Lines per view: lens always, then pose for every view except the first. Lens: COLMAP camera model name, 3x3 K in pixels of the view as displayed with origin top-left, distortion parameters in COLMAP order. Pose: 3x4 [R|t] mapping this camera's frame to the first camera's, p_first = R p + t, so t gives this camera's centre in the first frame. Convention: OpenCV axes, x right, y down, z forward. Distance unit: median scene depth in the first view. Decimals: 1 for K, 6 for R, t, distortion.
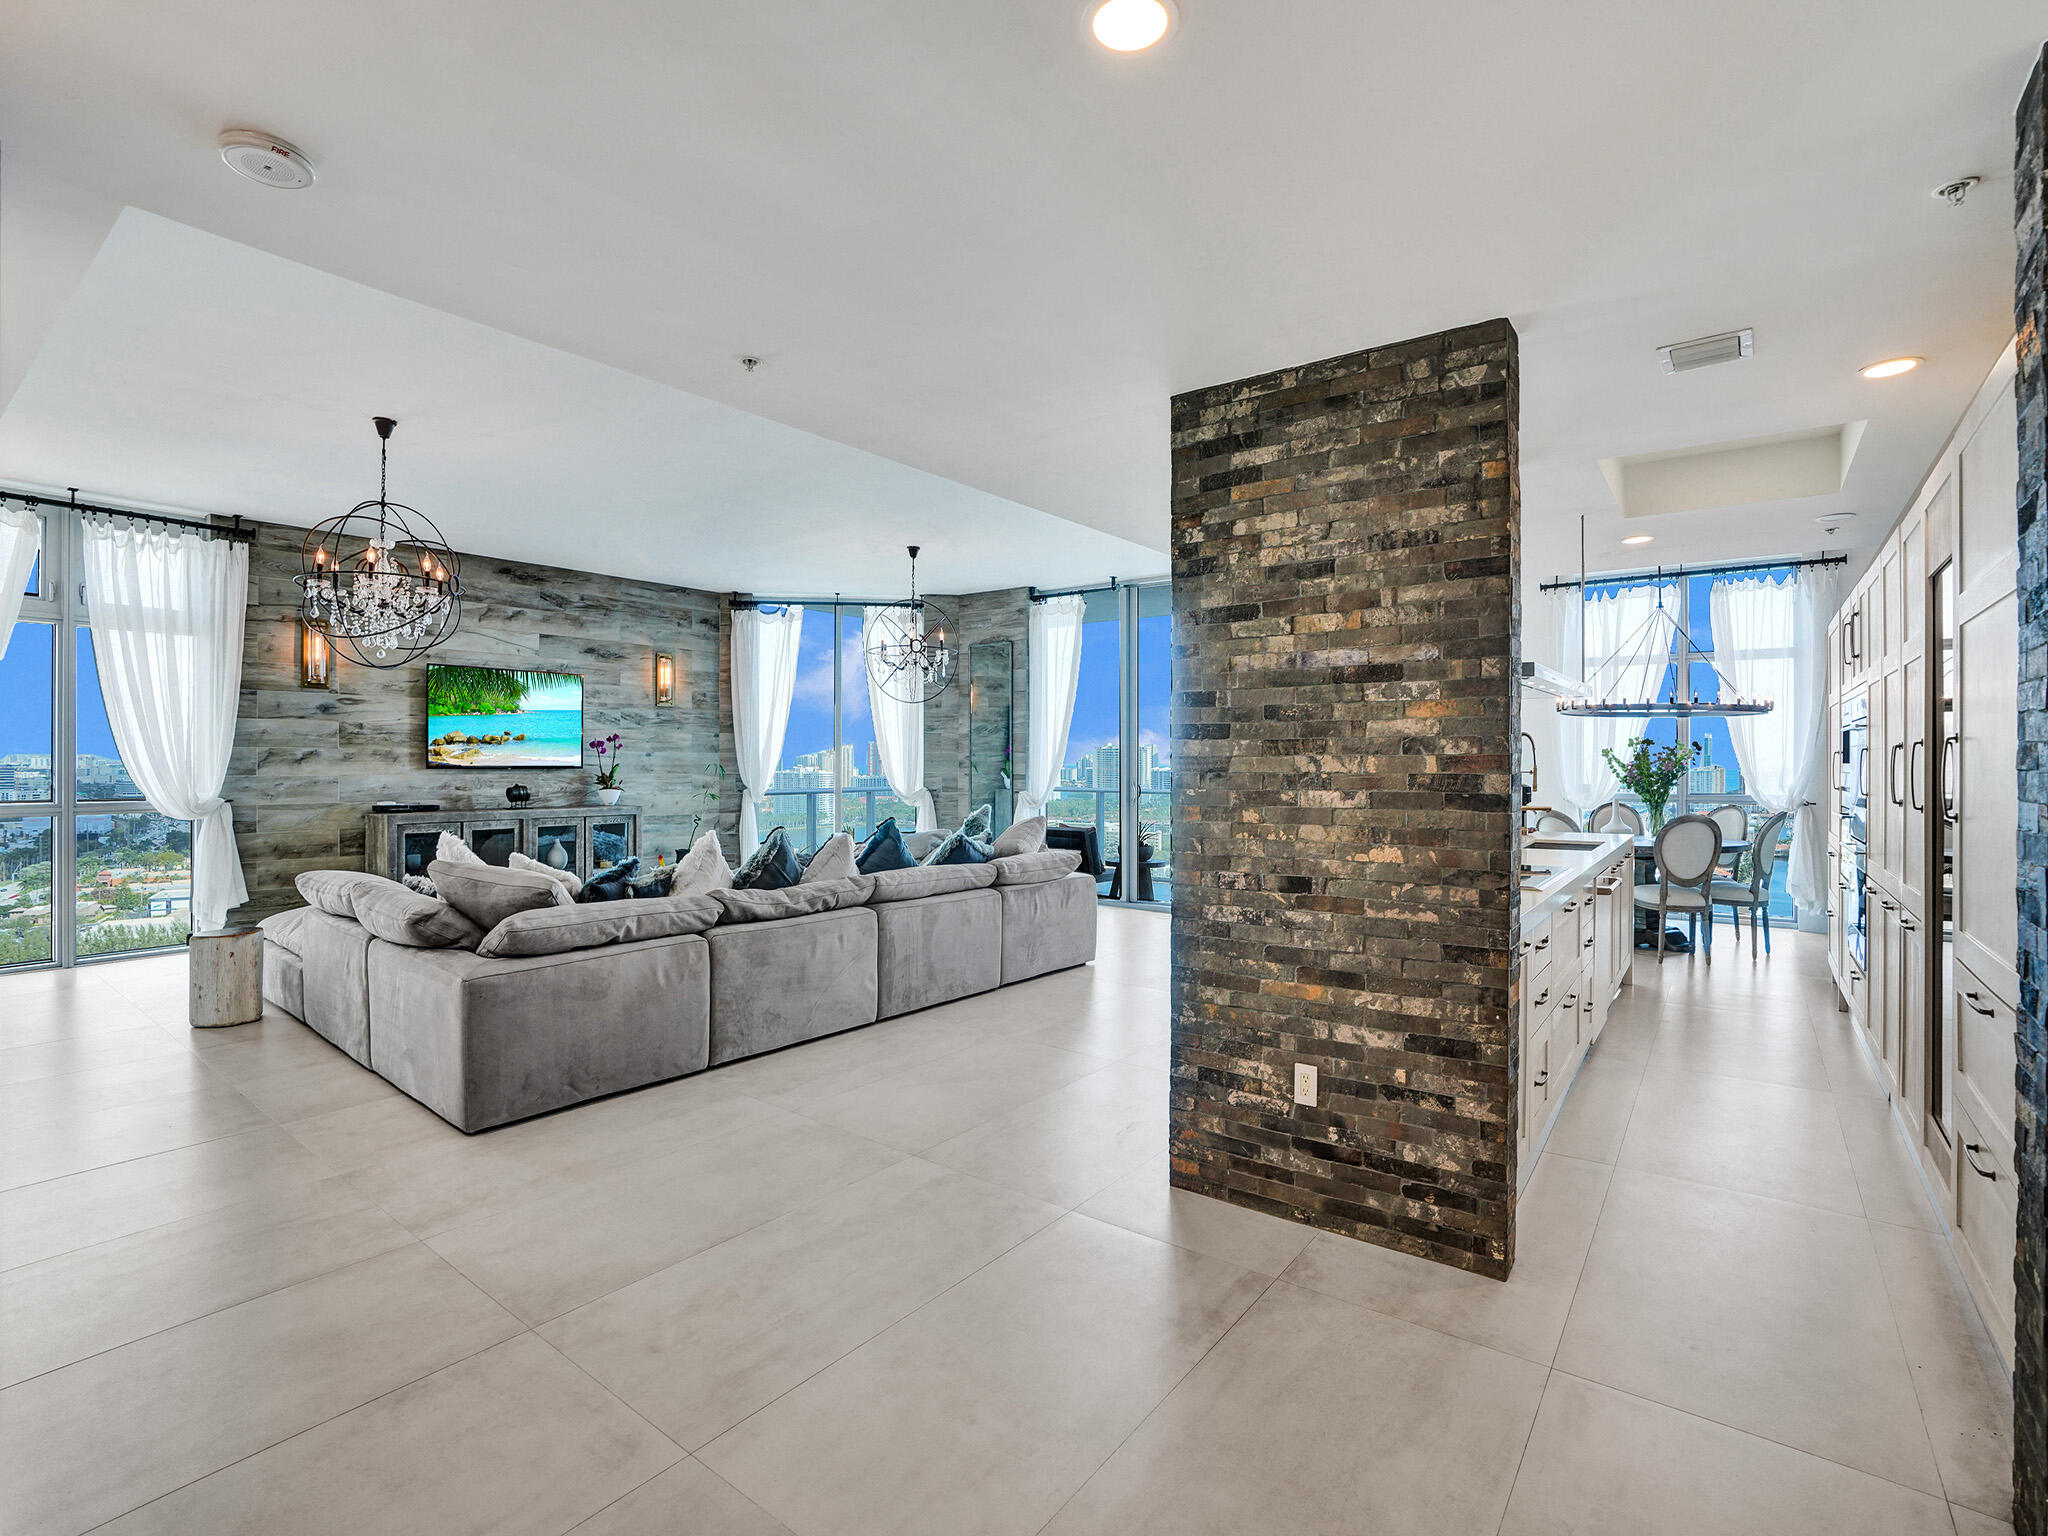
lens RADIAL K [[969.1, 0, 1027.2], [0, 969.1, 759.4], [0, 0, 1]] dist [-0.059945, 0.025912]
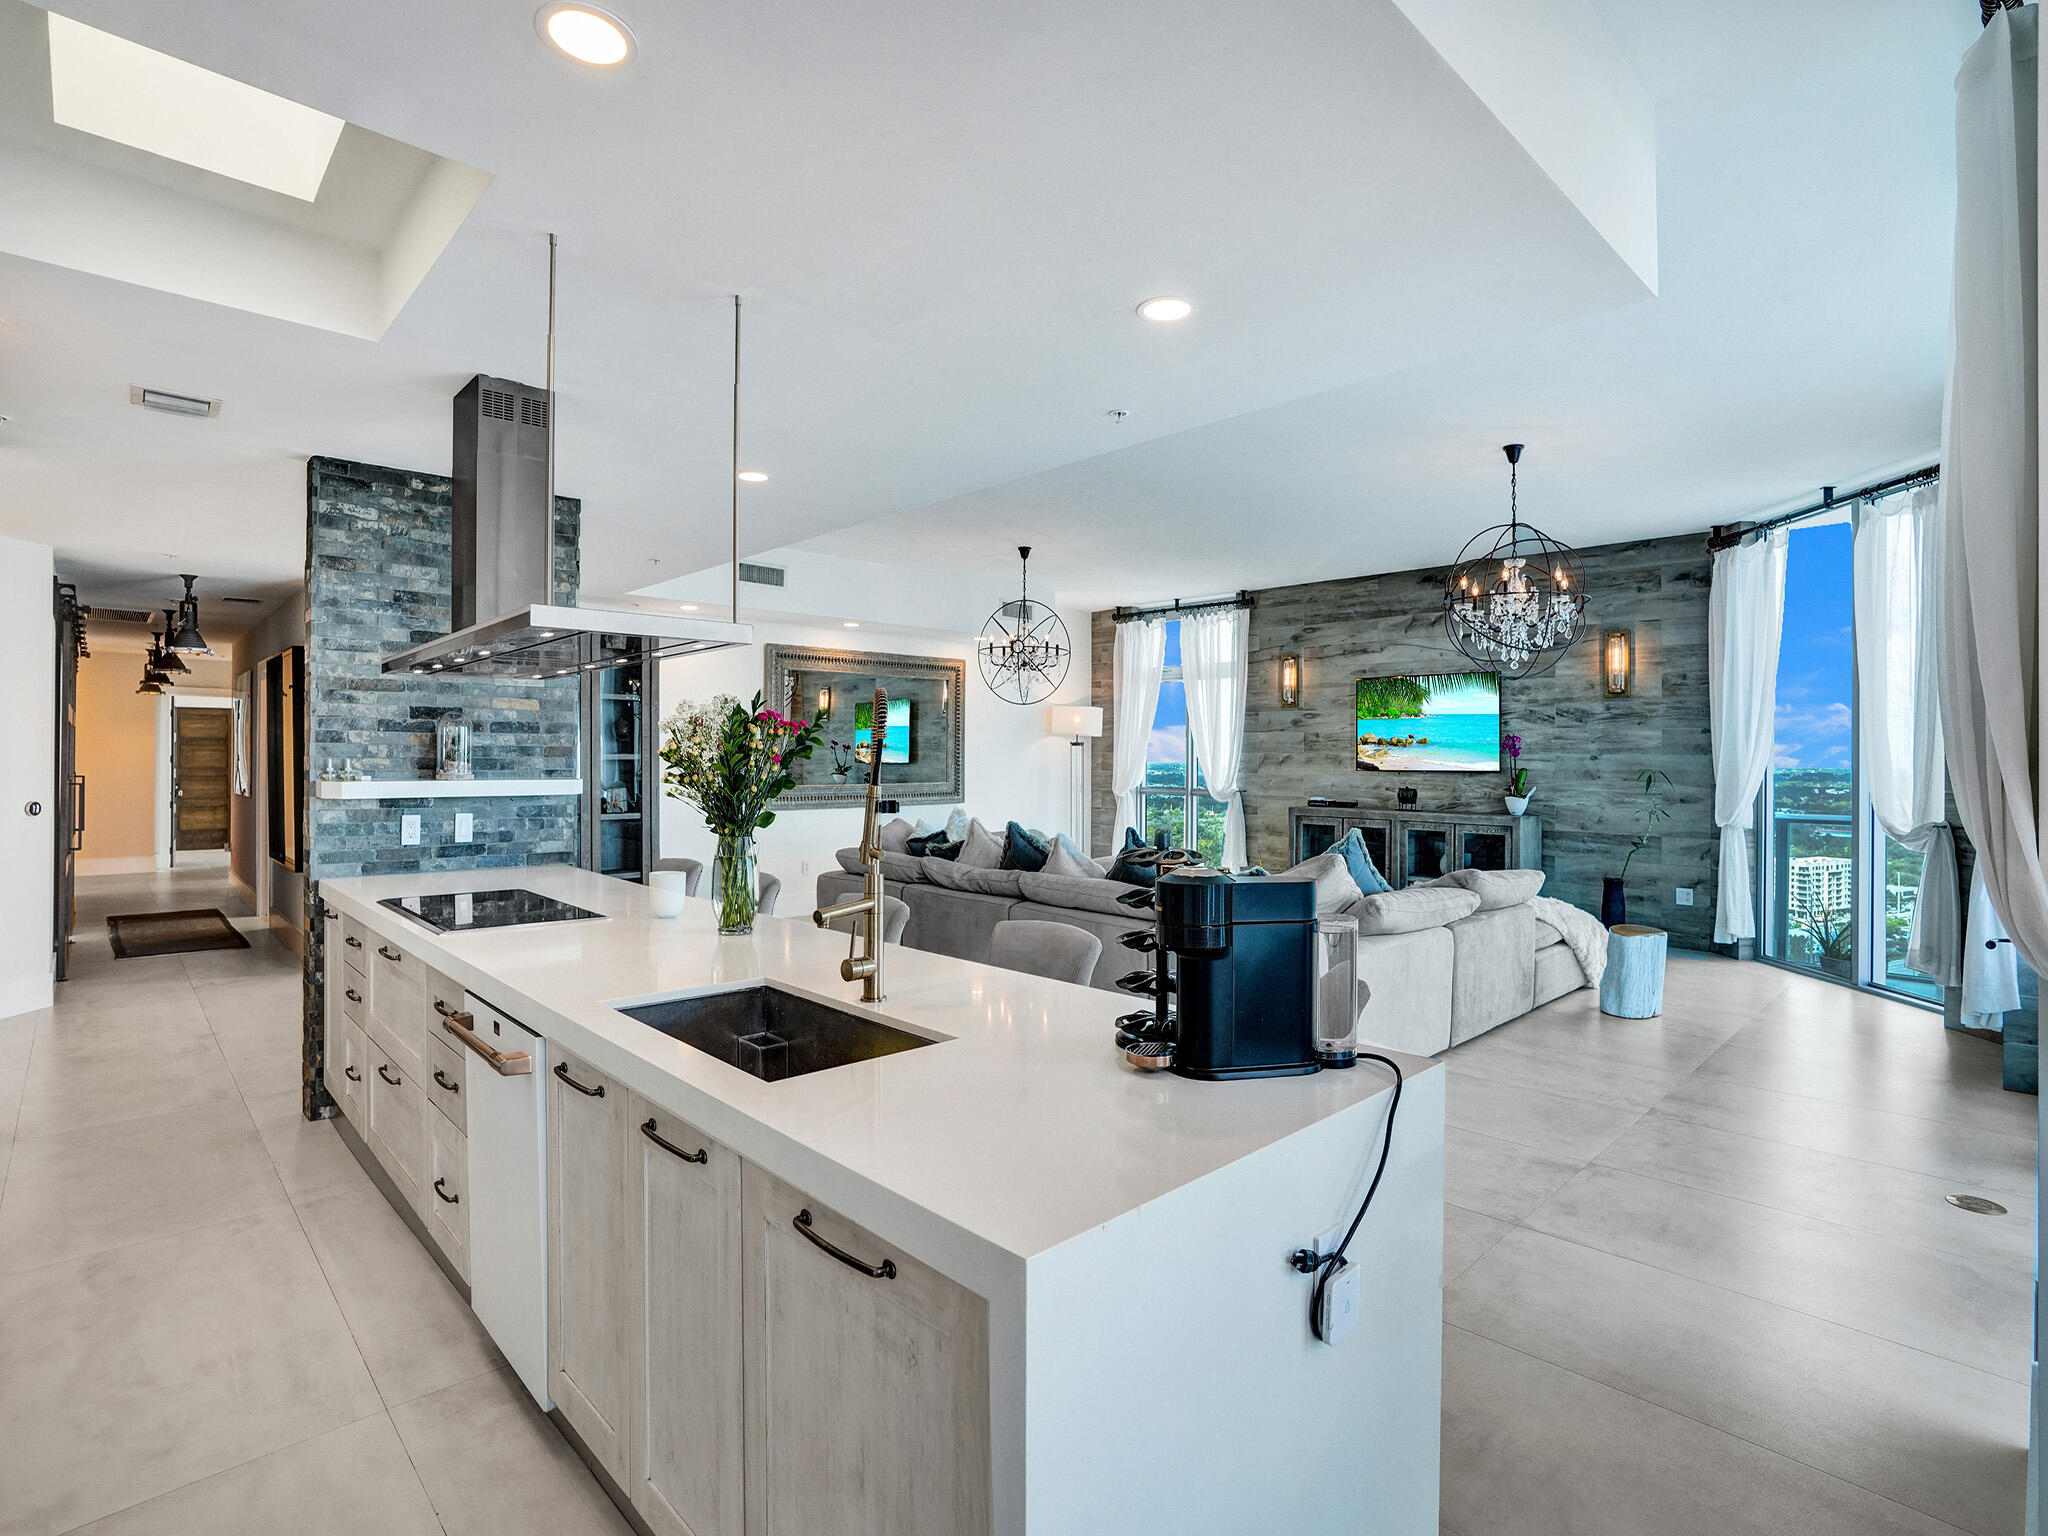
lens RADIAL K [[1019.9, 0, 1044.2], [0, 1019.9, 772.1], [0, 0, 1]] dist [-0.040876, 0.020596]
pose [[-0.124660, 0.011293, -0.992135, 0.643693], [-0.003464, 0.999924, 0.011817, -0.001393], [0.992193, 0.004910, -0.124612, 0.790746]]
